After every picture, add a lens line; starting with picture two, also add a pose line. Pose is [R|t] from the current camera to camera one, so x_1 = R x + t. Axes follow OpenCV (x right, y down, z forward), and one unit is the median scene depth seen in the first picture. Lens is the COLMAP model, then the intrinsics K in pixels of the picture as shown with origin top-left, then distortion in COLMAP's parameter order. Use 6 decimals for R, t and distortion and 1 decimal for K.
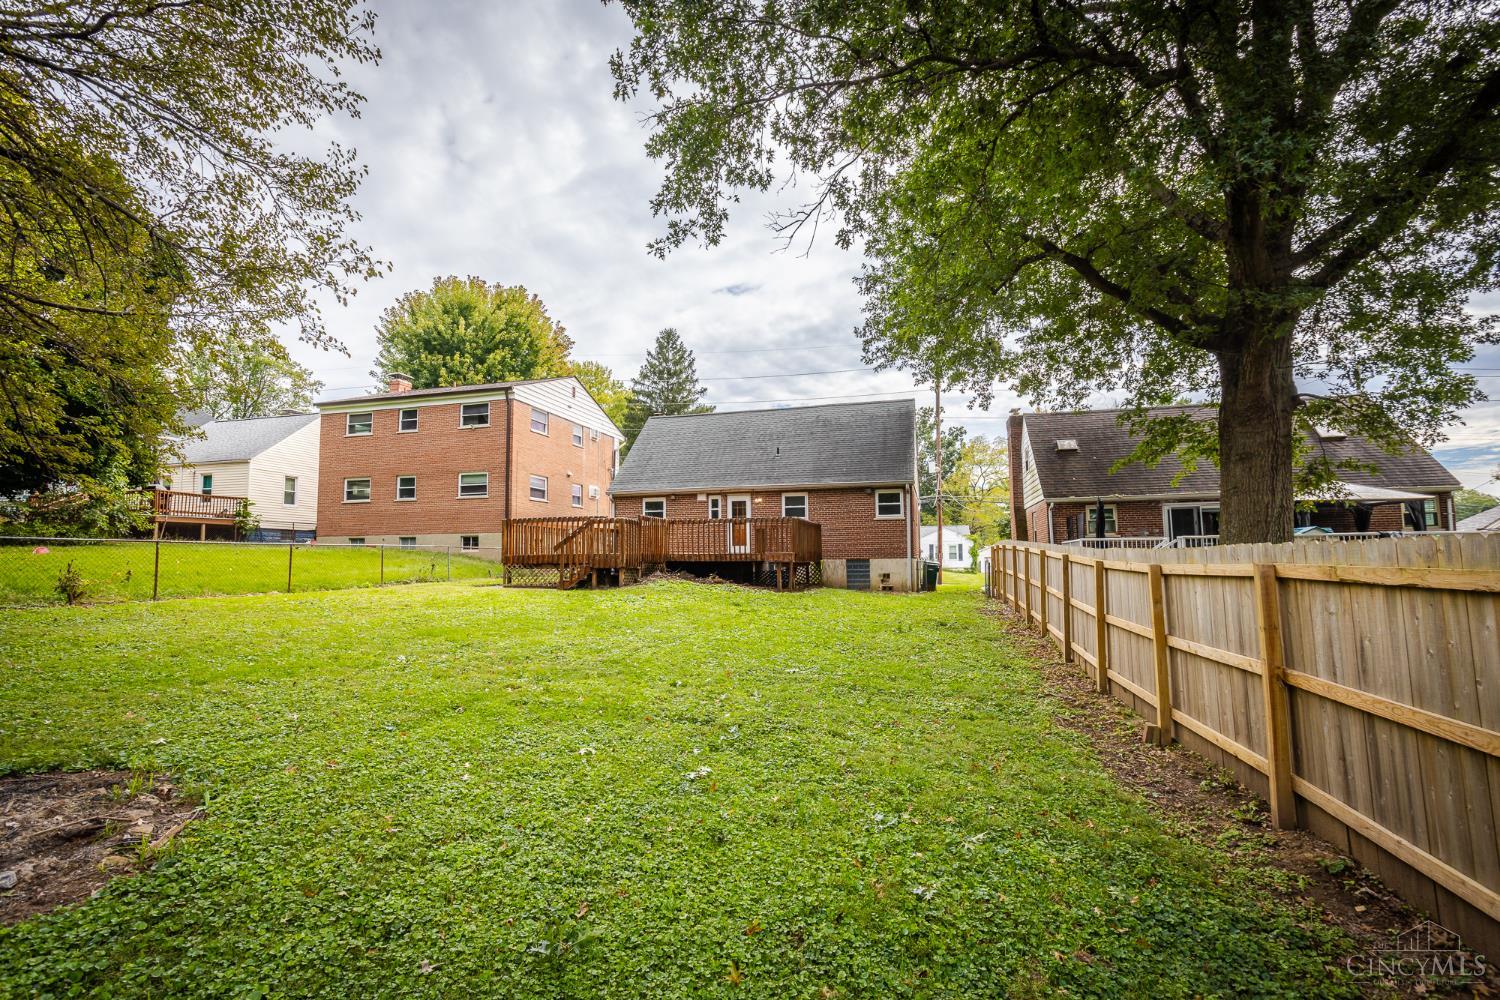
lens RADIAL K [[737.1, 0, 756.5], [0, 737.1, 503.1], [0, 0, 1]] dist [-0.049838, 0.033851]
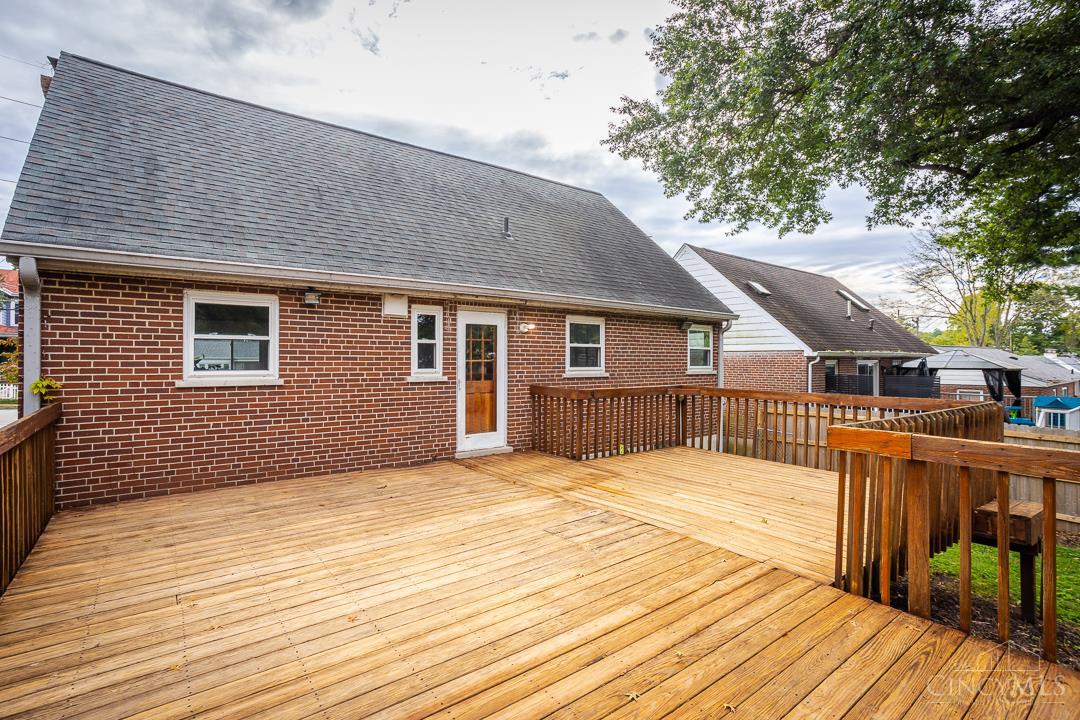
lens RADIAL K [[530.7, 0, 544.7], [0, 530.7, 362.3], [0, 0, 1]] dist [-0.049838, 0.033851]
pose [[0.616478, 0.011981, 0.787281, -0.217357], [-0.069733, 0.996786, 0.039435, 0.003558], [-0.784278, -0.079210, 0.615332, 0.726835]]
